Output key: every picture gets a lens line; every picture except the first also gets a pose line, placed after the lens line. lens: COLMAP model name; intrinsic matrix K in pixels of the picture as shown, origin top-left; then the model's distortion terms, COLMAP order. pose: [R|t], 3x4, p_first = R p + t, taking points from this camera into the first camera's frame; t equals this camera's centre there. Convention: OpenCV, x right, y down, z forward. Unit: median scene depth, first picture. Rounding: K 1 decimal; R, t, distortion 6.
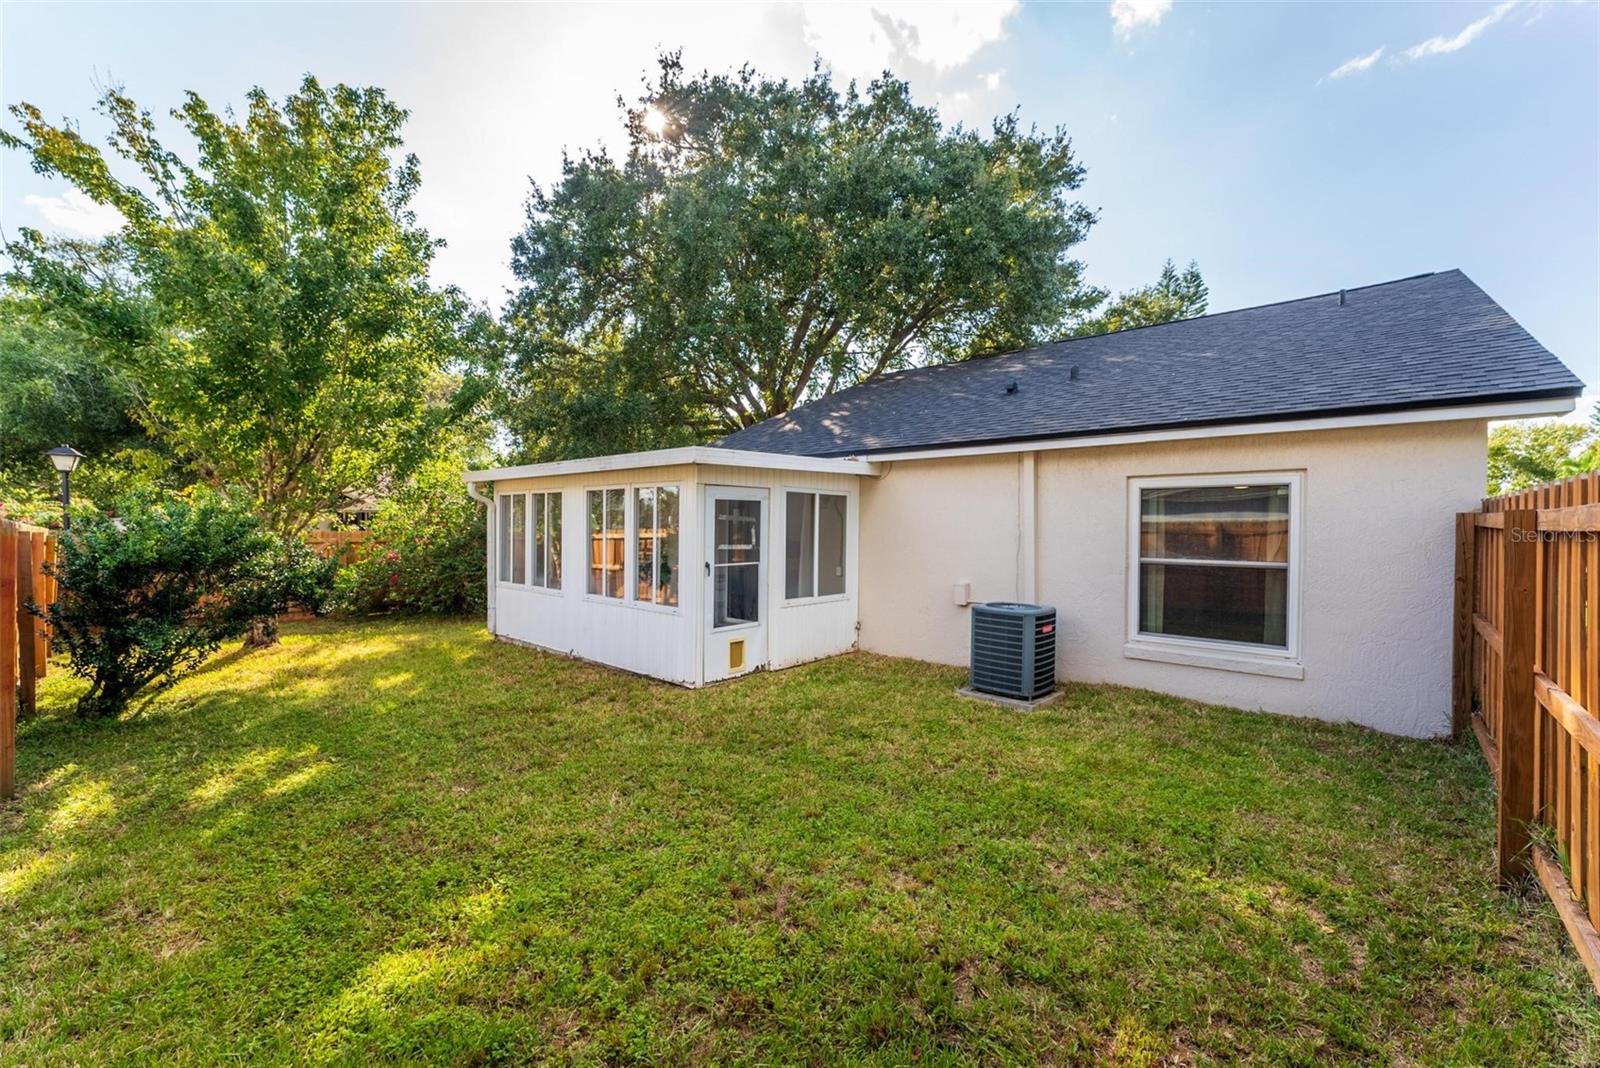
lens RADIAL K [[651.3, 0, 800.0], [0, 651.3, 534.0], [0, 0, 1]] dist [-0.005183, -0.000252]
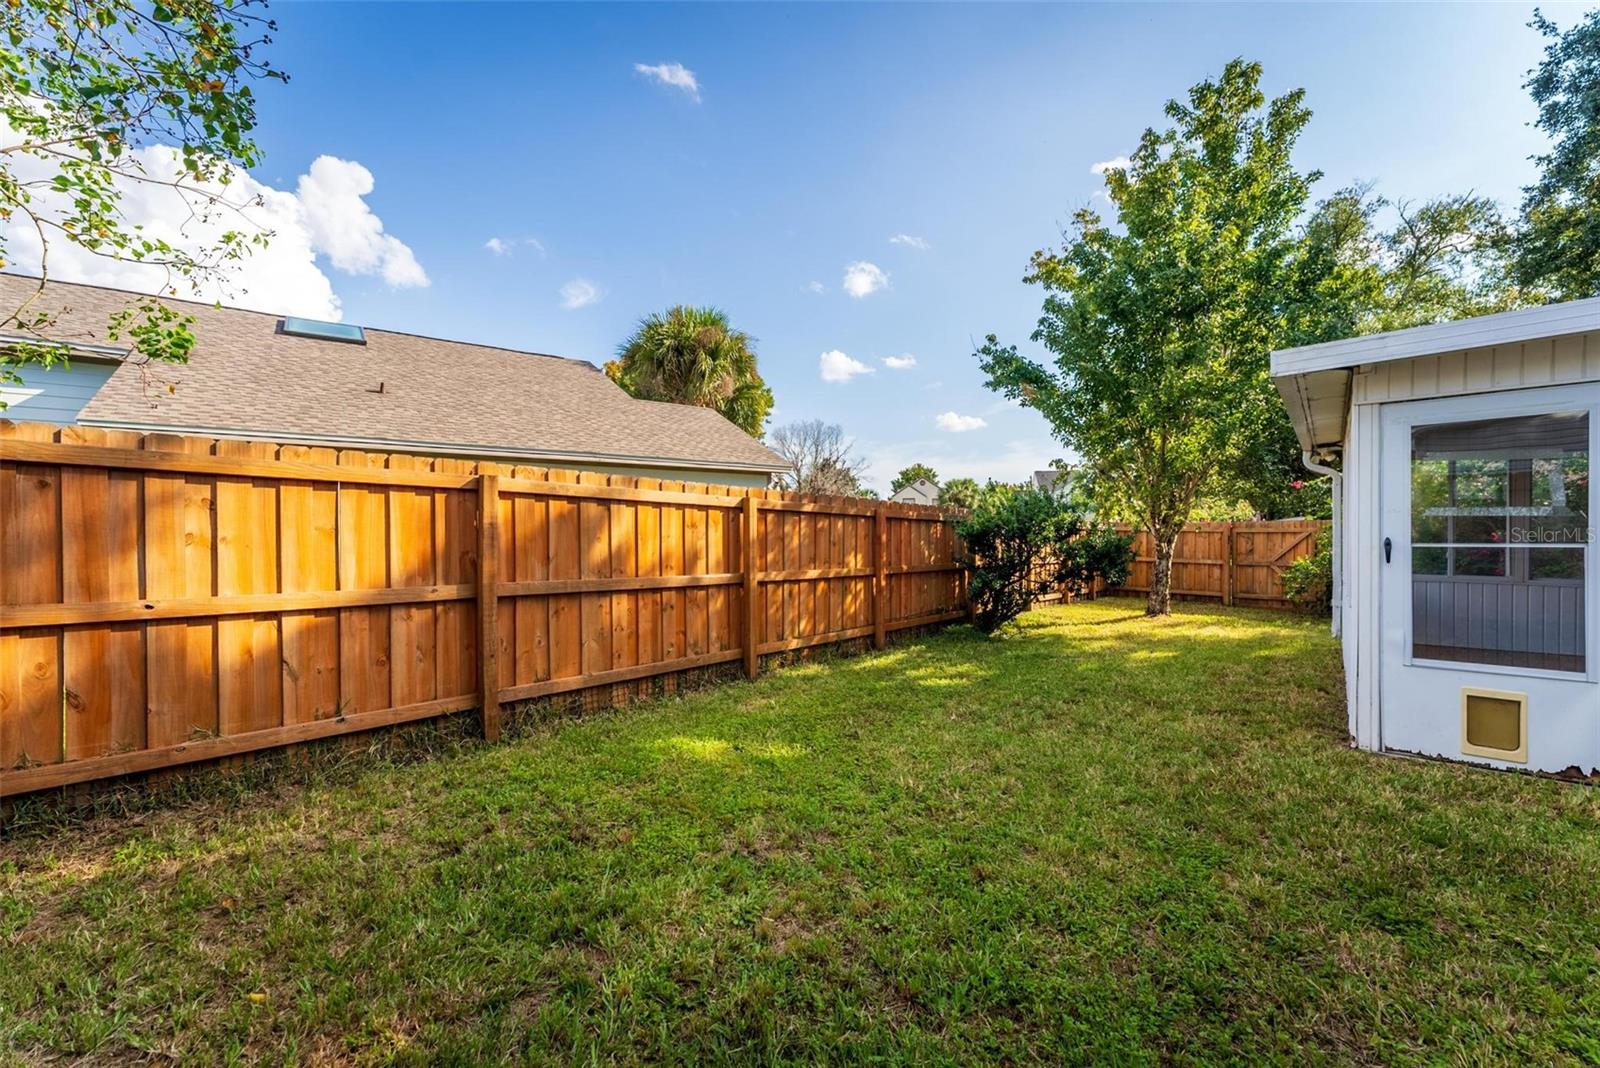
lens RADIAL K [[651.3, 0, 800.0], [0, 651.3, 534.0], [0, 0, 1]] dist [-0.005183, -0.000252]
pose [[-0.016916, -0.006318, -0.999837, 0.420453], [-0.006358, 0.999960, -0.006212, 0.044233], [0.999837, 0.006252, -0.016956, 0.473861]]
